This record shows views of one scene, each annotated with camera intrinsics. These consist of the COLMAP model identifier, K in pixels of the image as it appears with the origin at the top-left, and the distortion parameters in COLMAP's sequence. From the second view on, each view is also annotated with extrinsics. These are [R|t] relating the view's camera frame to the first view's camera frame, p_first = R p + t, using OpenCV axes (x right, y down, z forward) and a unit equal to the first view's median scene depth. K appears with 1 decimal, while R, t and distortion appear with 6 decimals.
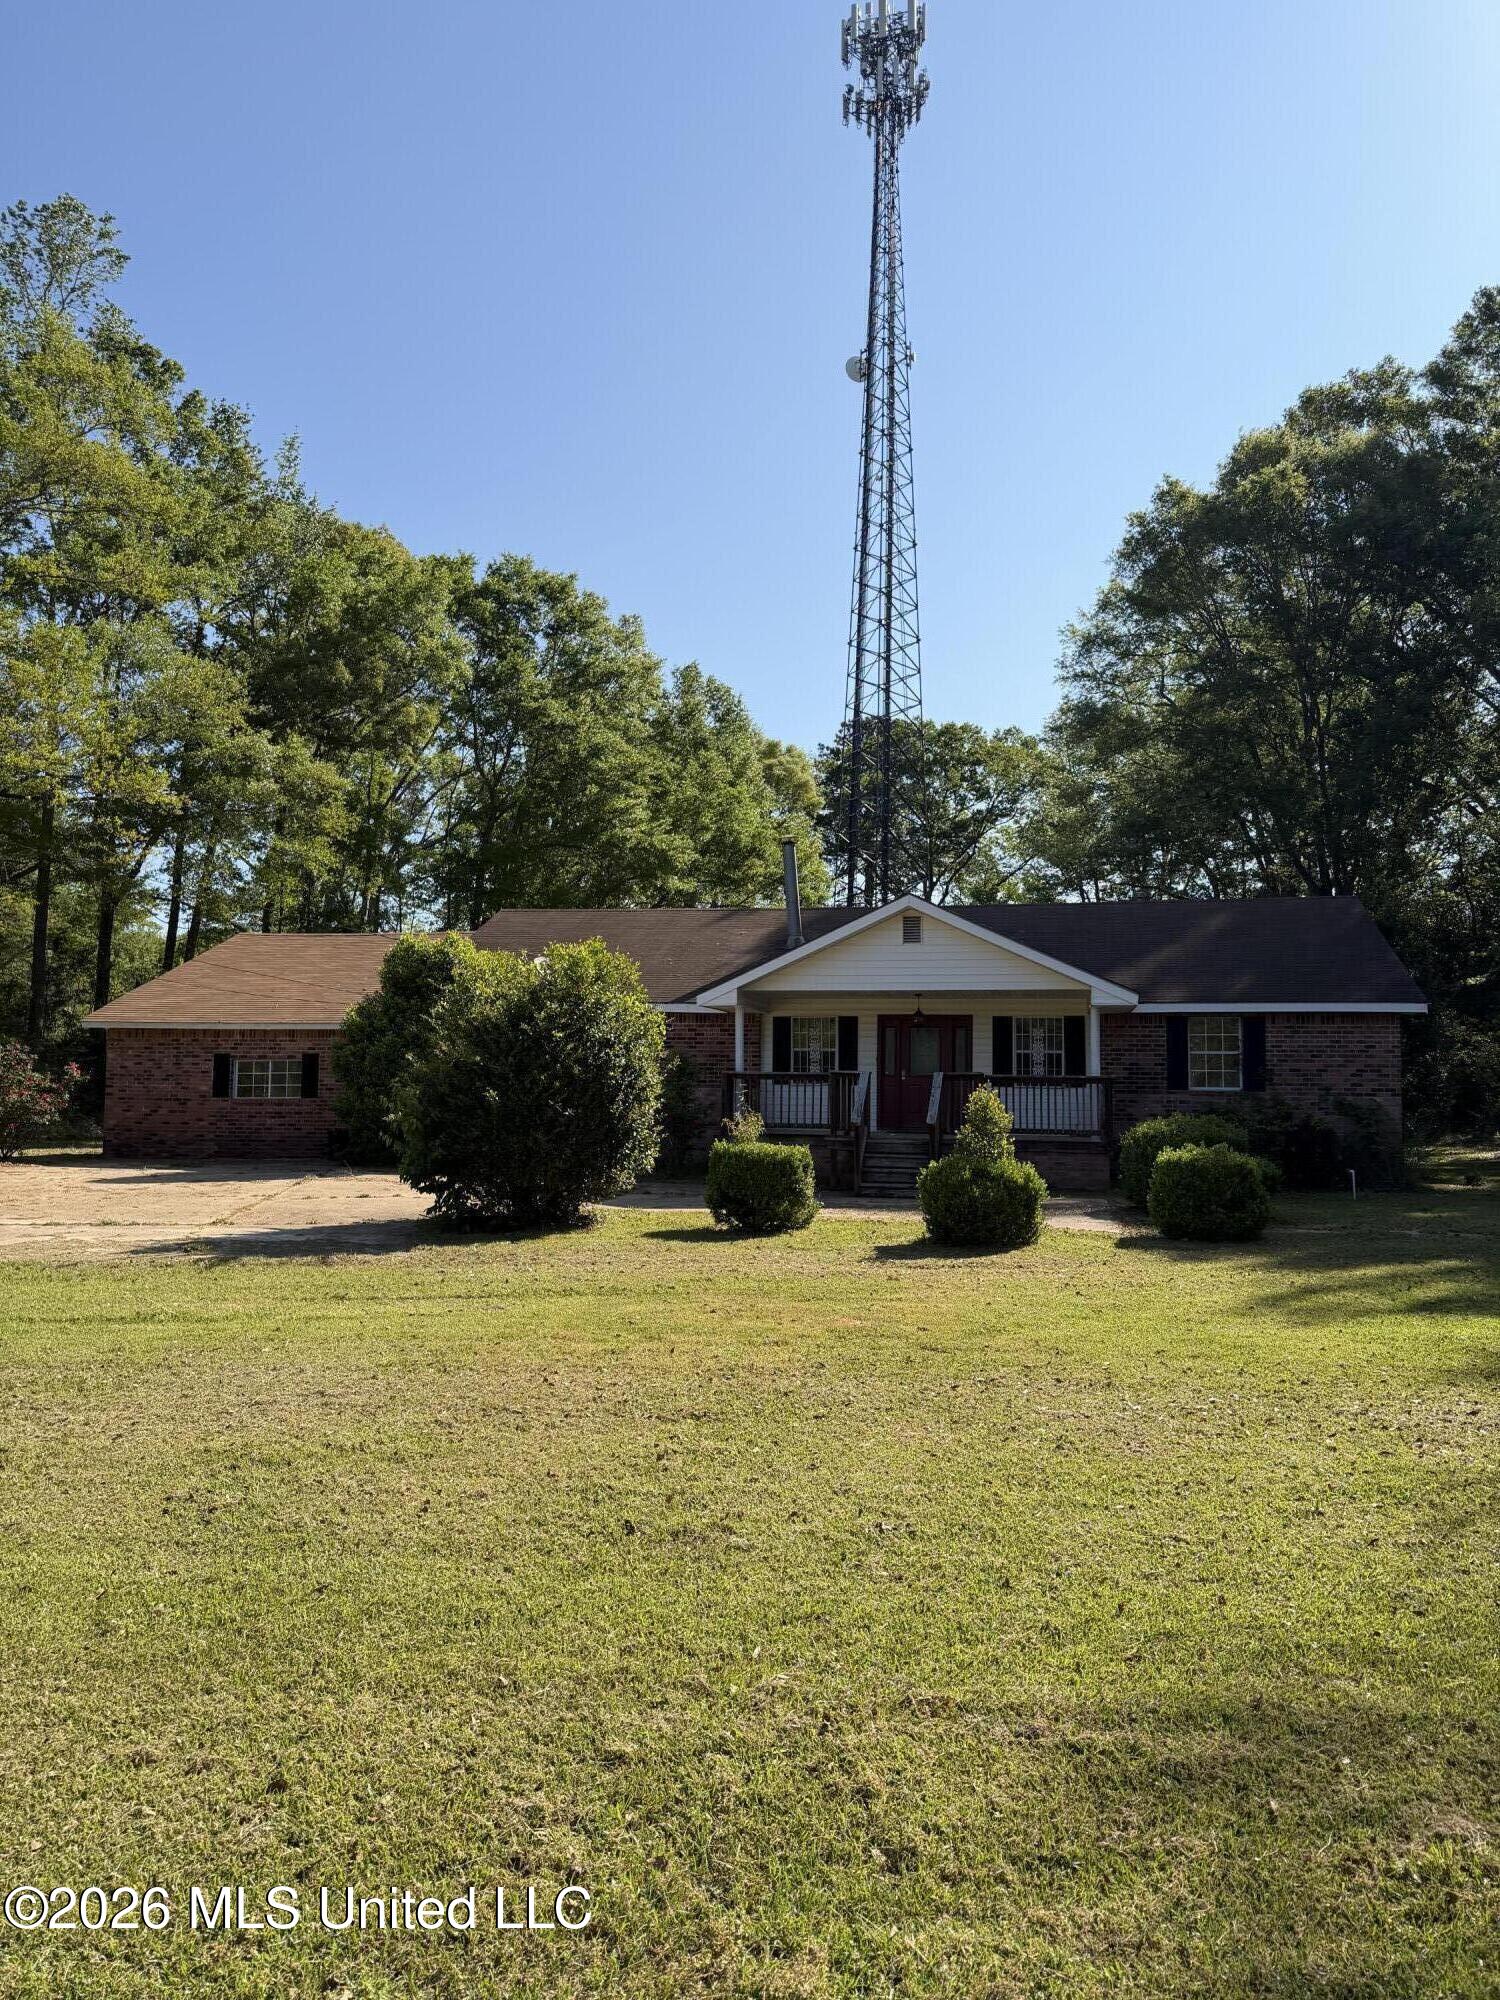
lens RADIAL K [[1413.2, 0, 750.9], [0, 1413.2, 1014.6], [0, 0, 1]] dist [0.002377, -0.003965]
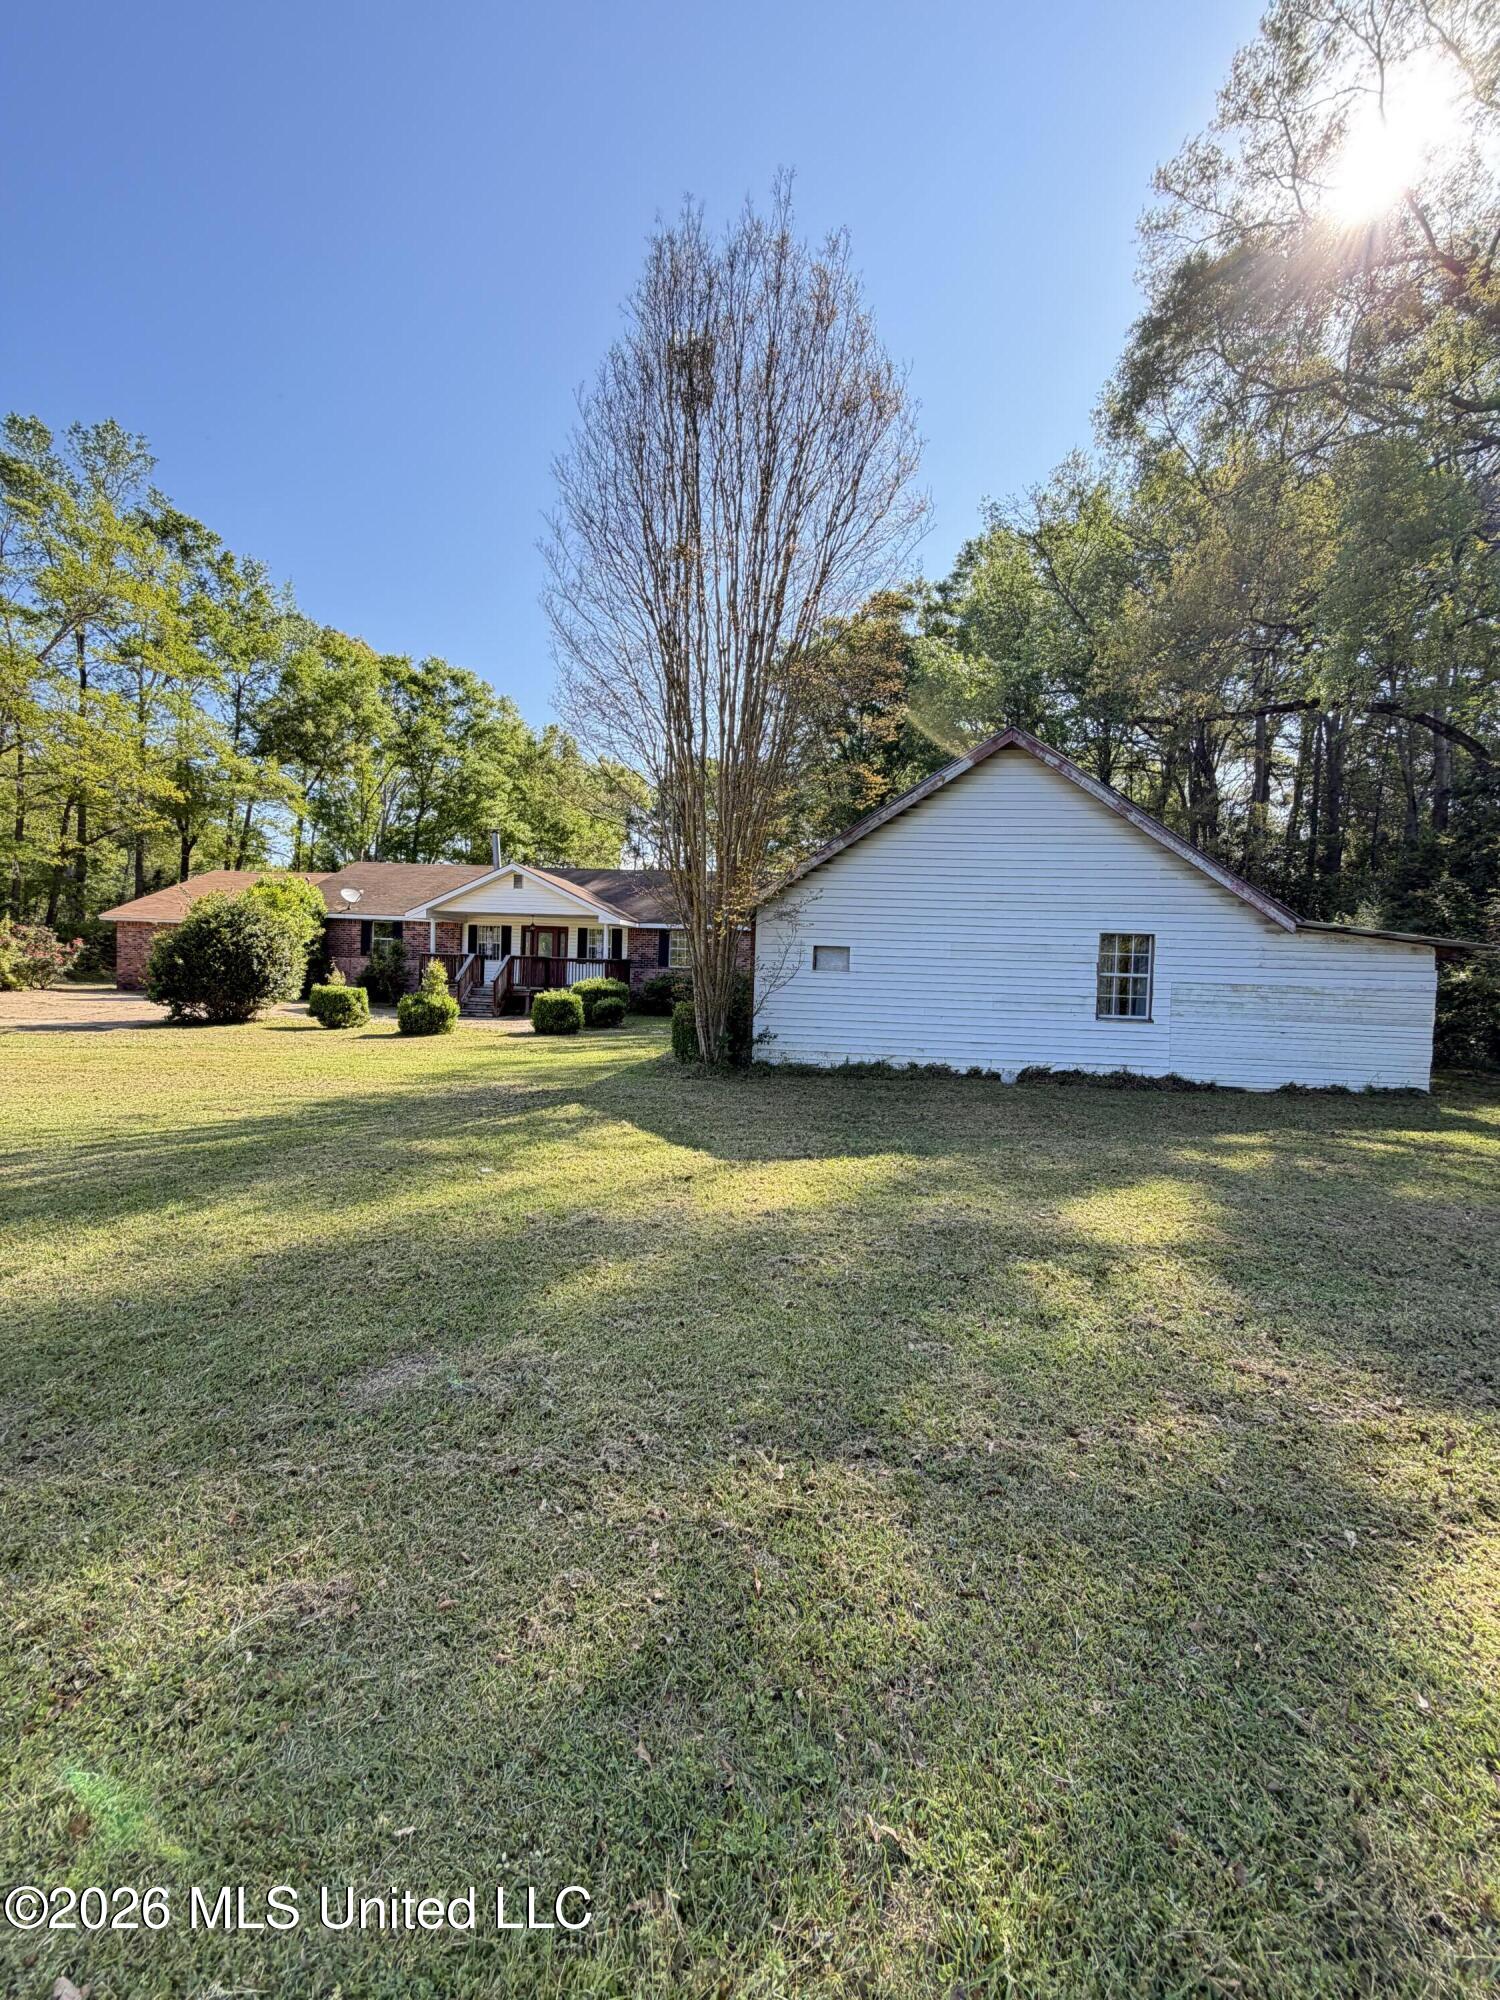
lens RADIAL K [[807.0, 0, 747.5], [0, 807.0, 998.1], [0, 0, 1]] dist [-0.001443, 0.001245]
pose [[0.997092, 0.020622, 0.073360, 0.191846], [-0.027078, 0.995741, 0.088125, -0.003732], [-0.071230, -0.089855, 0.993404, -0.077732]]
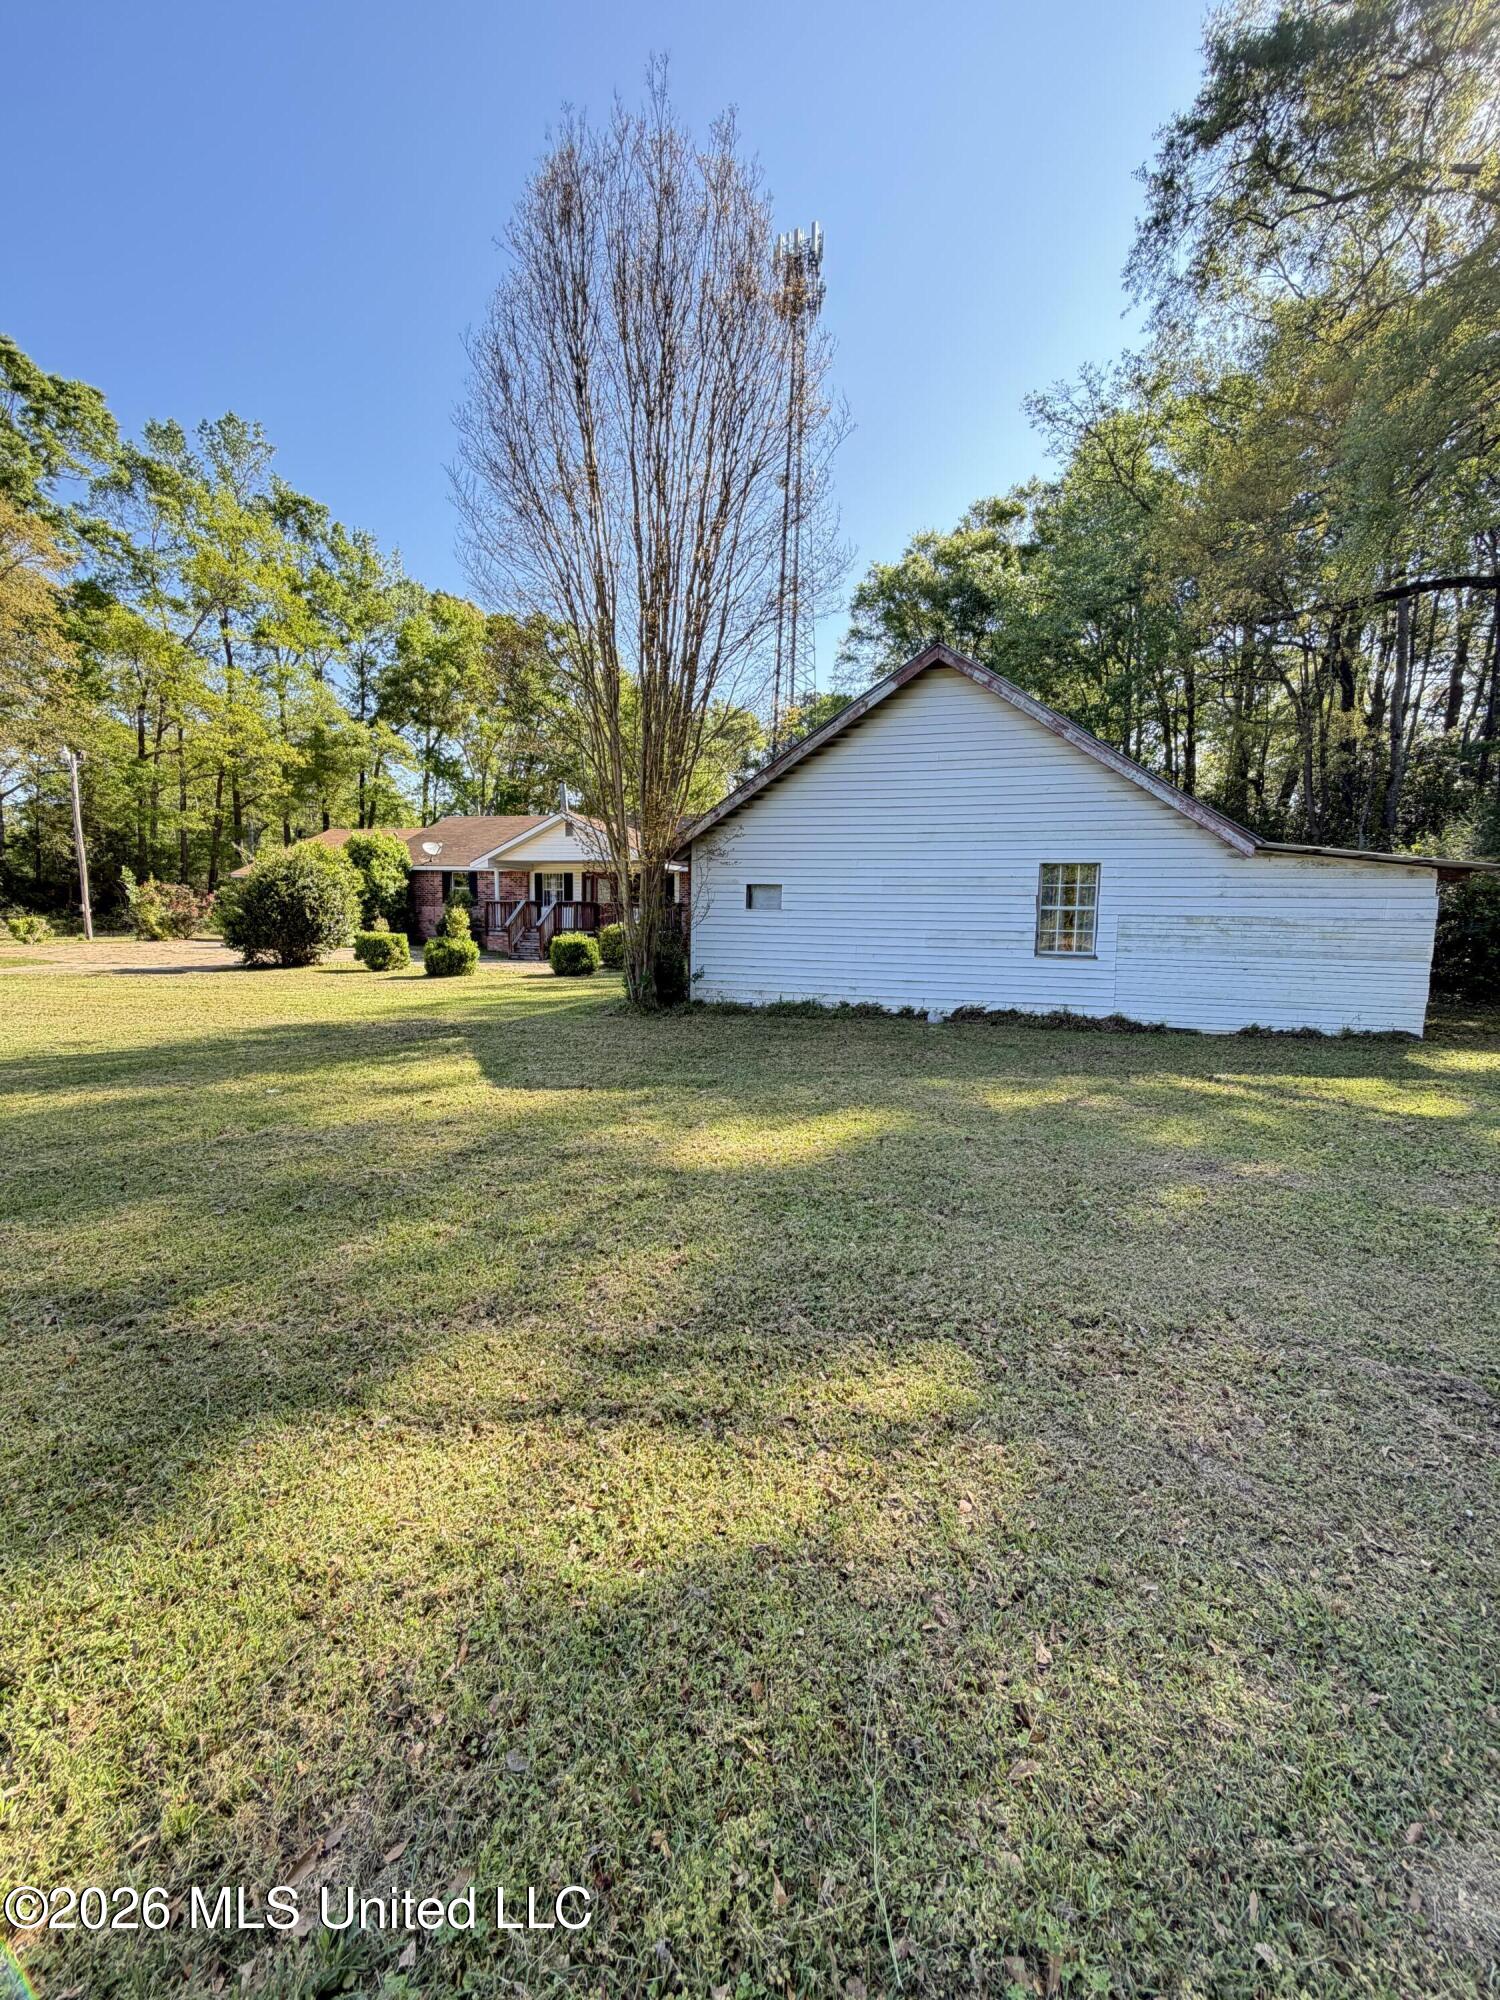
lens RADIAL K [[807.0, 0, 749.0], [0, 807.0, 998.1], [0, 0, 1]] dist [-0.001443, 0.001245]
pose [[0.994360, 0.017182, -0.104652, 0.270264], [-0.000326, 0.987279, 0.158994, -0.003234], [0.106053, -0.158064, 0.981717, -0.079325]]
